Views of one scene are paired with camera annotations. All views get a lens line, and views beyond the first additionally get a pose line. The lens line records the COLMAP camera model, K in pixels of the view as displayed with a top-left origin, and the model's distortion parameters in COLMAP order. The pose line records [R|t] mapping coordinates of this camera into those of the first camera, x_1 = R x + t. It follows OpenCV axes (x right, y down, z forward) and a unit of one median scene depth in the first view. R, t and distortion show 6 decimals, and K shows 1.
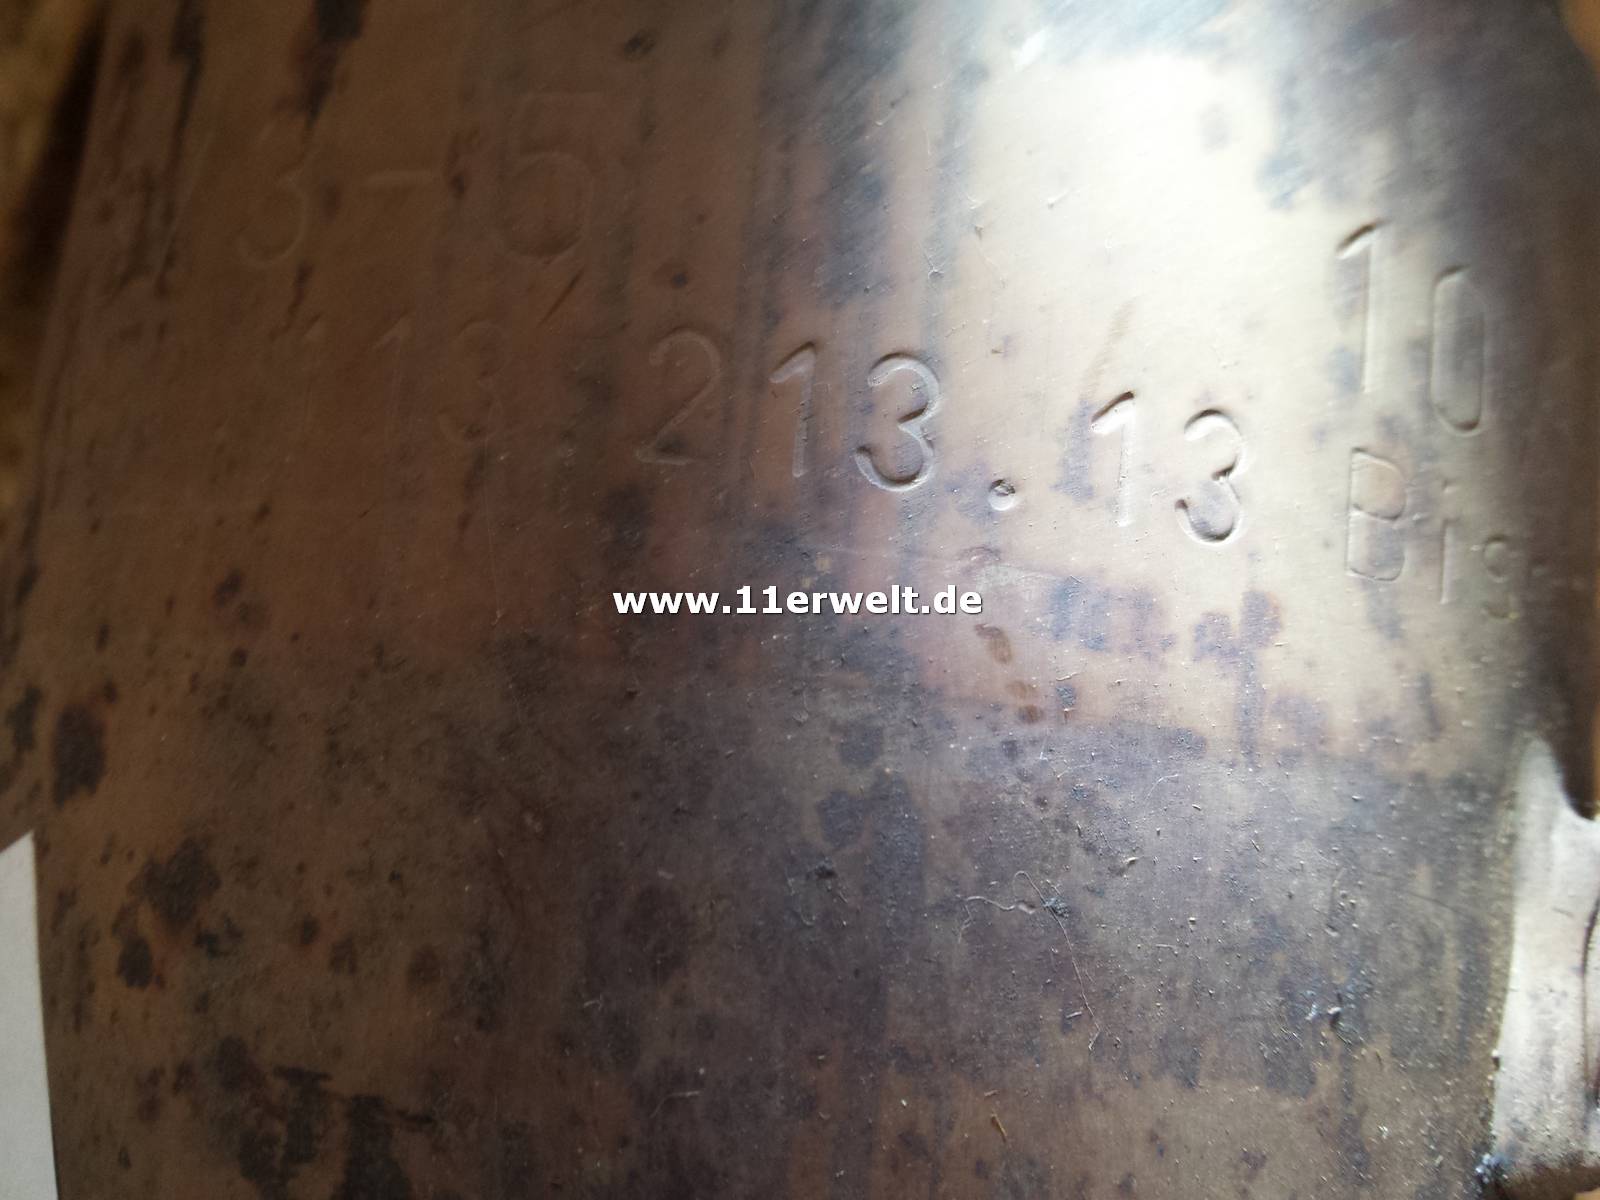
lens RADIAL K [[1466.6, 0, 800.0], [0, 1466.6, 600.0], [0, 0, 1]] dist [0.203873, -0.358198]
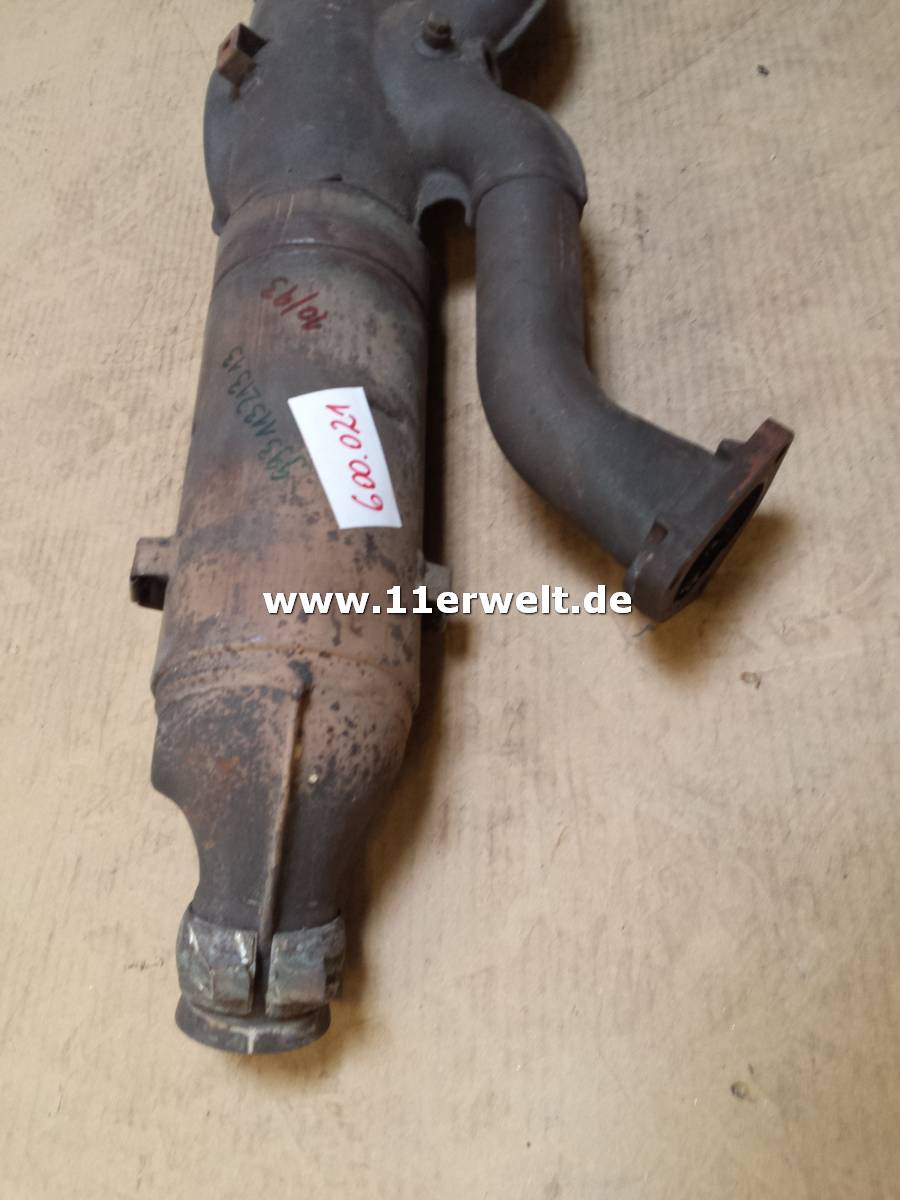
lens RADIAL K [[1100.0, 0, 450.0], [0, 1100.0, 600.0], [0, 0, 1]] dist [0.203873, -0.358198]
pose [[-0.956261, 0.214605, 0.198770, -2.421763], [-0.058194, -0.805510, 0.589717, -4.150106], [0.286668, 0.552357, 0.782767, -3.686334]]
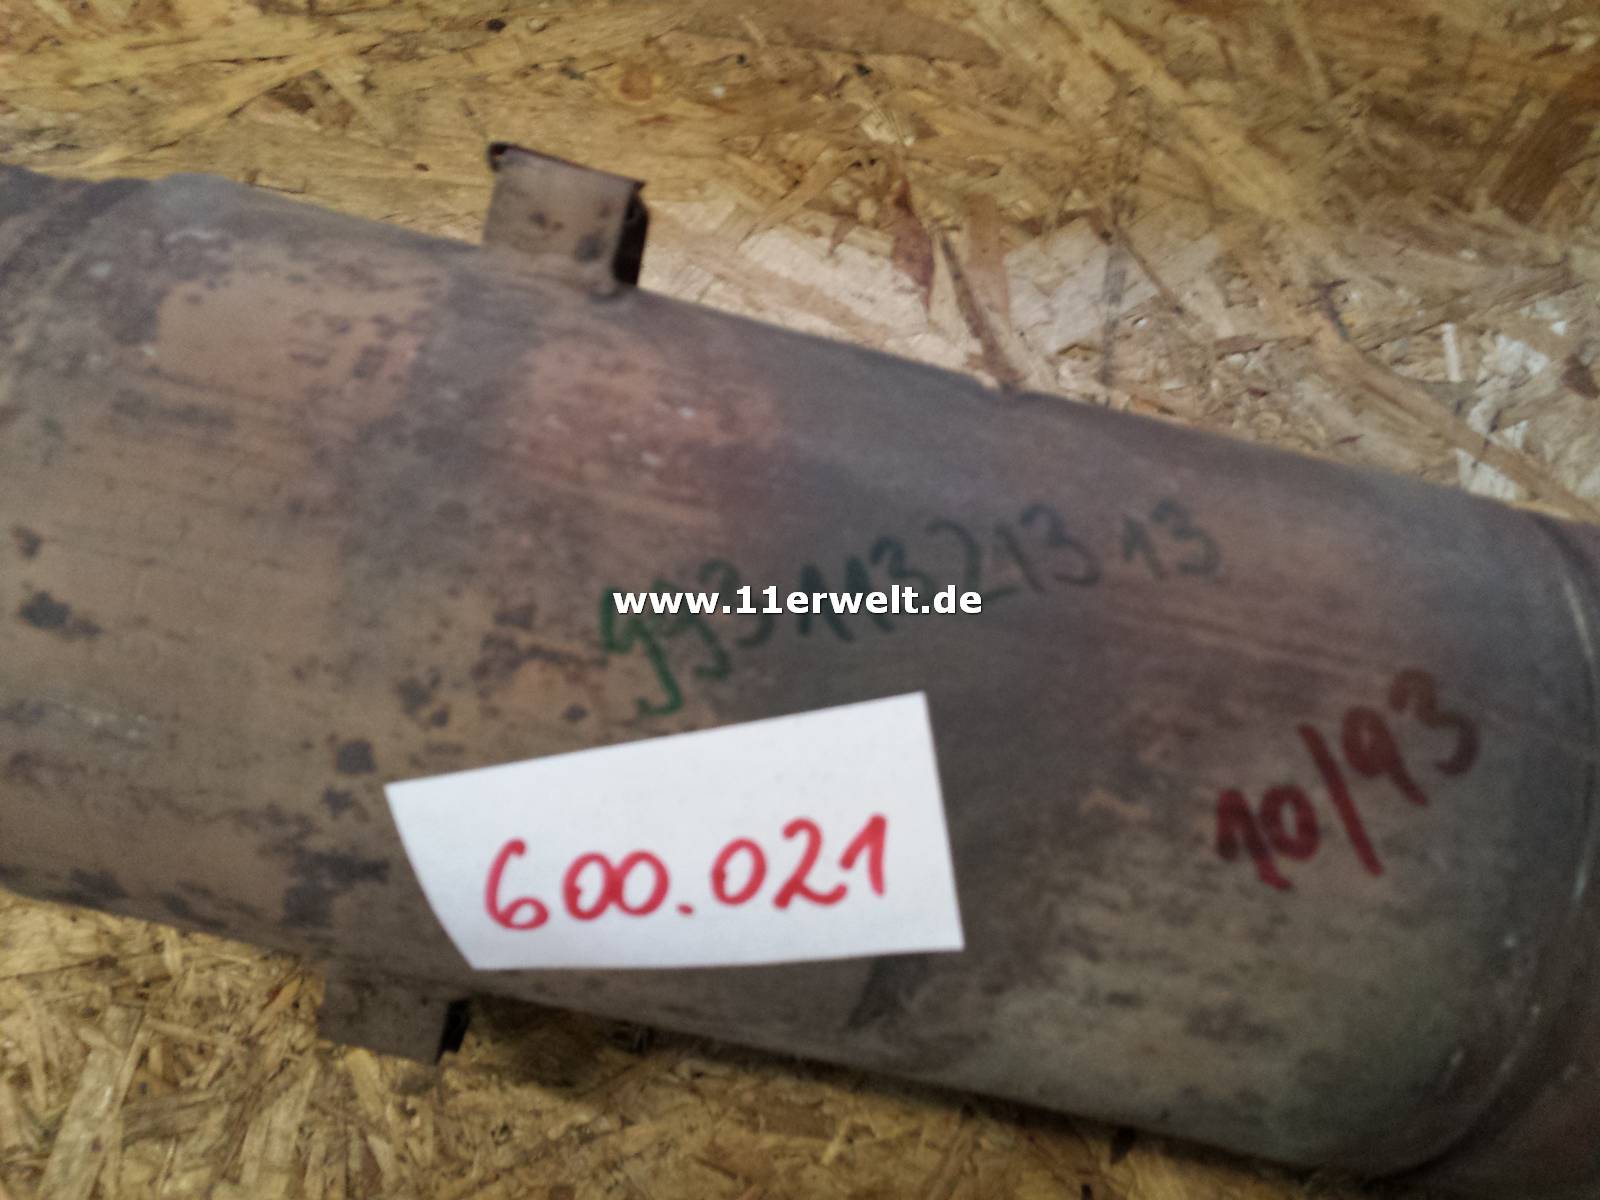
lens RADIAL K [[1466.6, 0, 800.0], [0, 1466.6, 600.0], [0, 0, 1]] dist [0.203873, -0.358198]
pose [[0.086053, -0.938355, 0.334790, -1.080413], [0.963707, 0.163635, 0.210933, 0.268618], [-0.252714, 0.304488, 0.918381, -1.669230]]
